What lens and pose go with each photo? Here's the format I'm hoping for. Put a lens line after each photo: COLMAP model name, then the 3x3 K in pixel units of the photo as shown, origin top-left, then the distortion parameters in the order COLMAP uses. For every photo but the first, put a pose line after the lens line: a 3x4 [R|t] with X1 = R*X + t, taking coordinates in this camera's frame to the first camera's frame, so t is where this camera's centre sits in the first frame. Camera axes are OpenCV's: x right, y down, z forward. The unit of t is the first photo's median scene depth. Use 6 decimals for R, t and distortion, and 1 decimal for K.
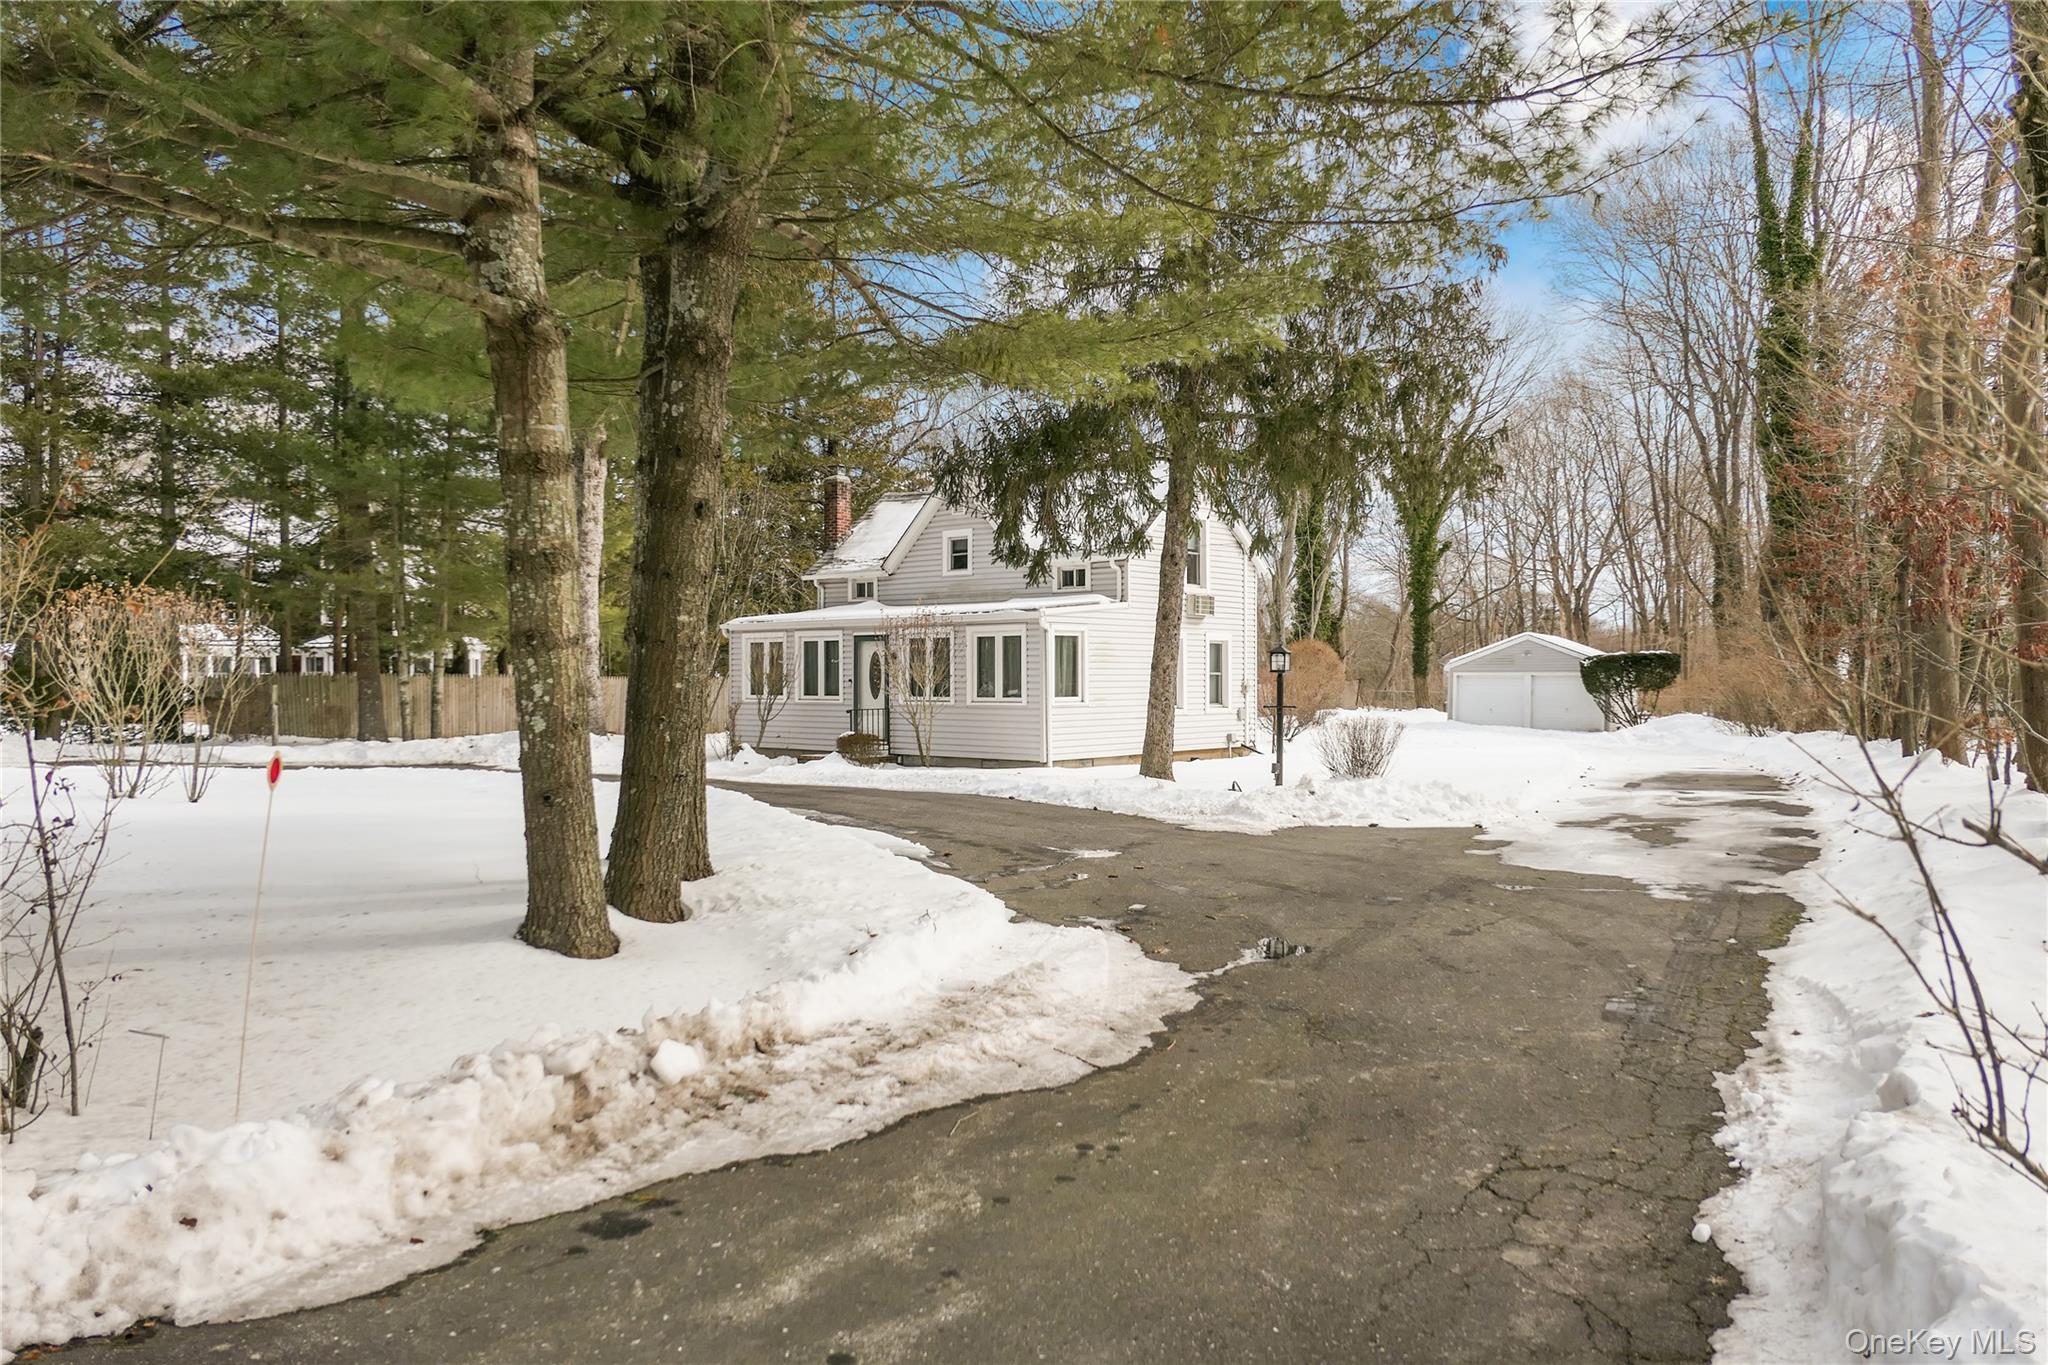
lens RADIAL K [[1450.8, 0, 1021.9], [0, 1450.8, 684.0], [0, 0, 1]] dist [0.002699, -0.003146]
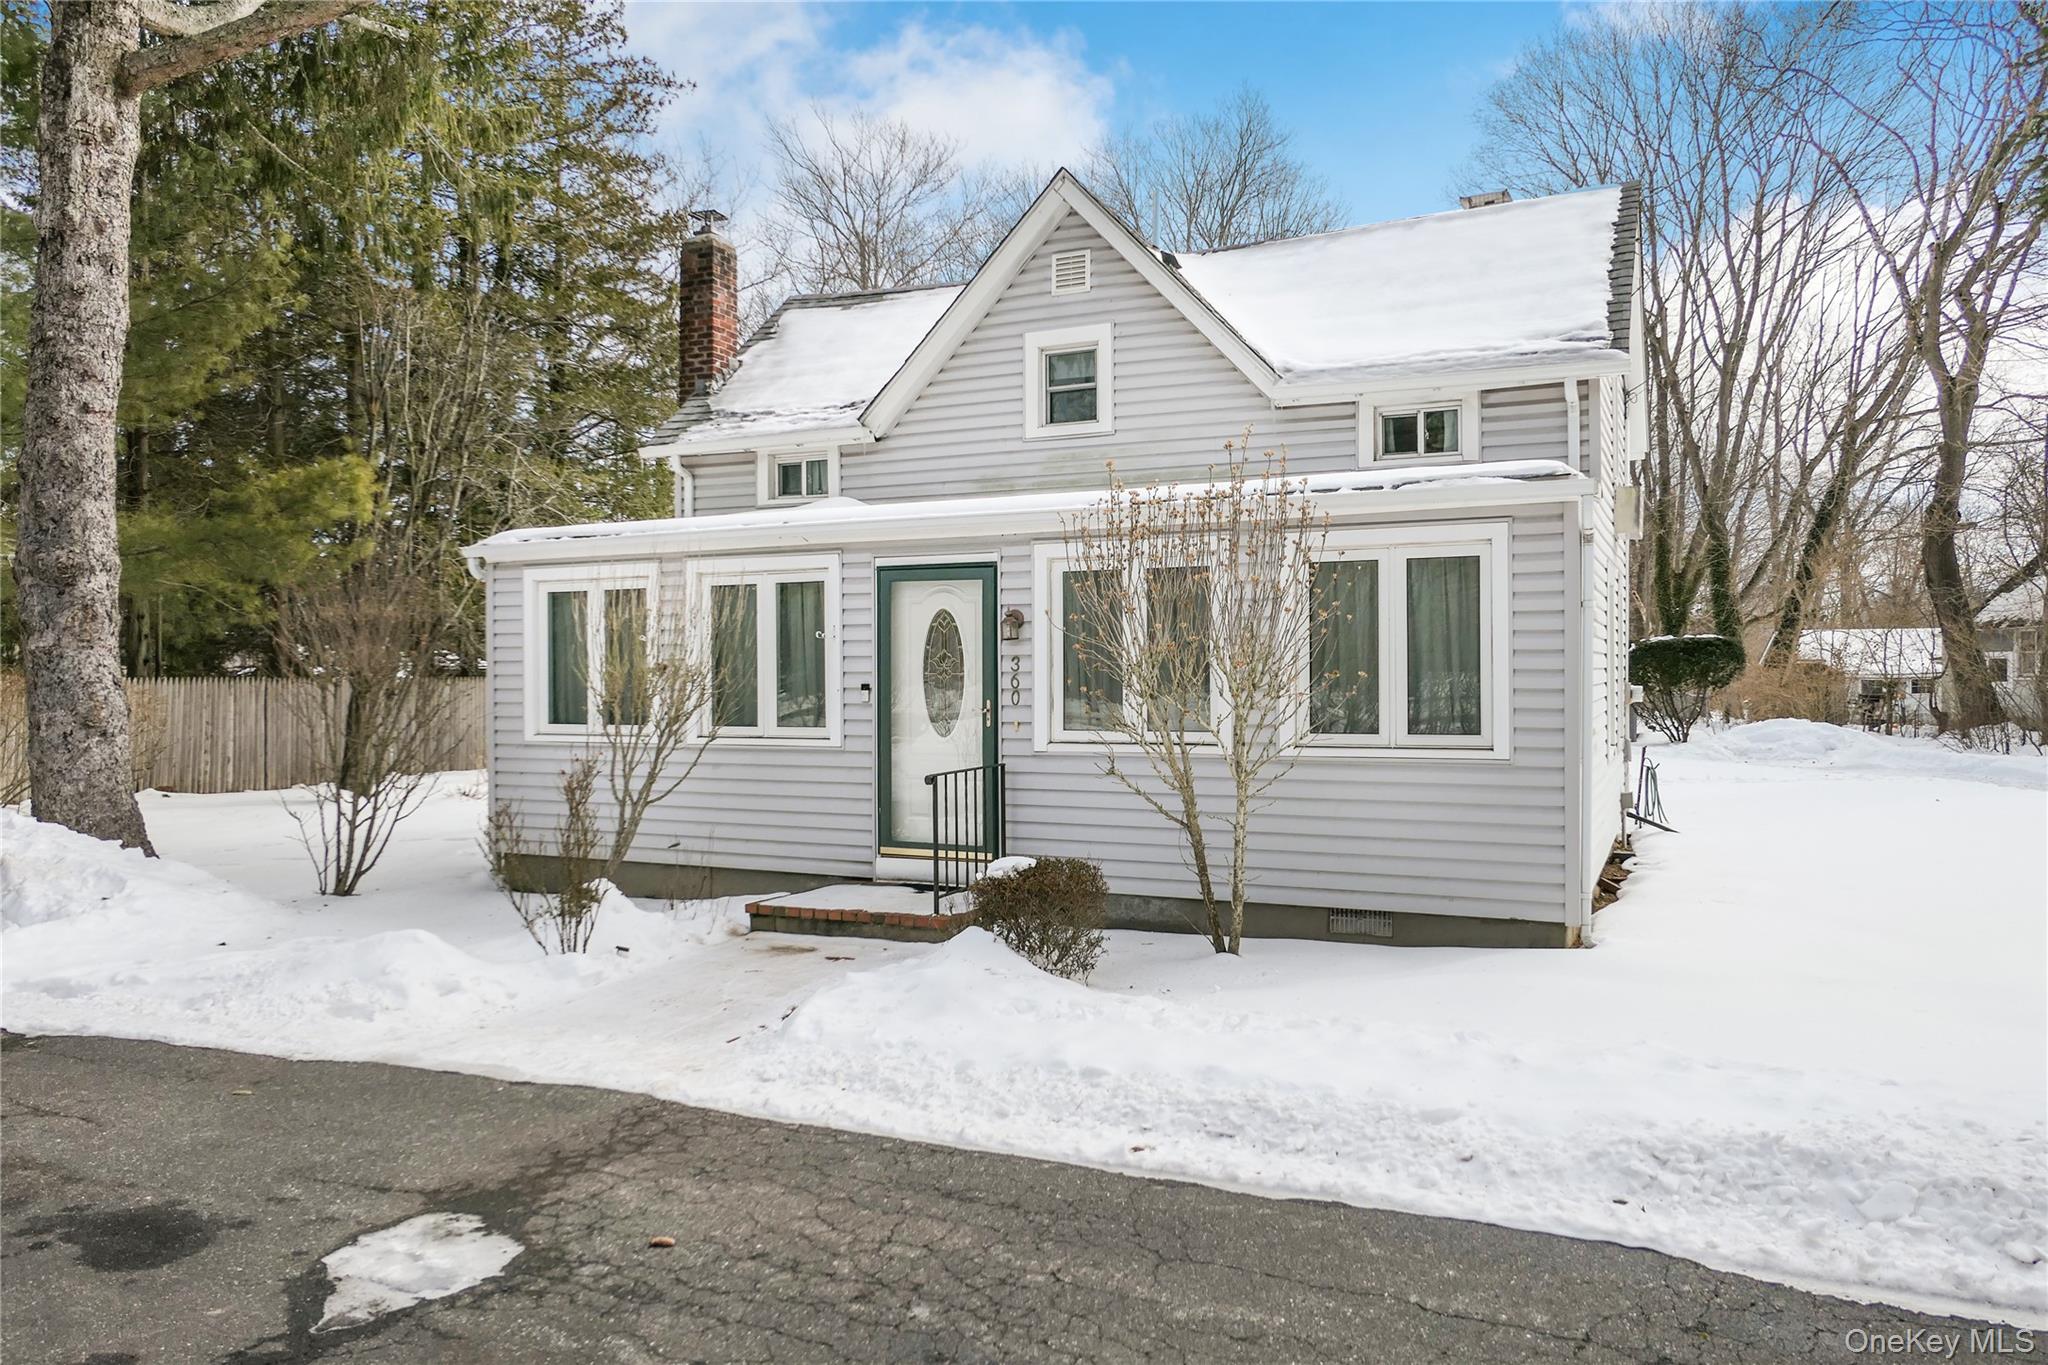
lens RADIAL K [[1450.8, 0, 1033.1], [0, 1450.8, 662.9], [0, 0, 1]] dist [0.002699, -0.003146]
pose [[0.965187, -0.005575, 0.261500, -0.164904], [0.007635, 0.999947, -0.006864, -0.005326], [-0.261448, 0.008621, 0.965179, 0.589103]]
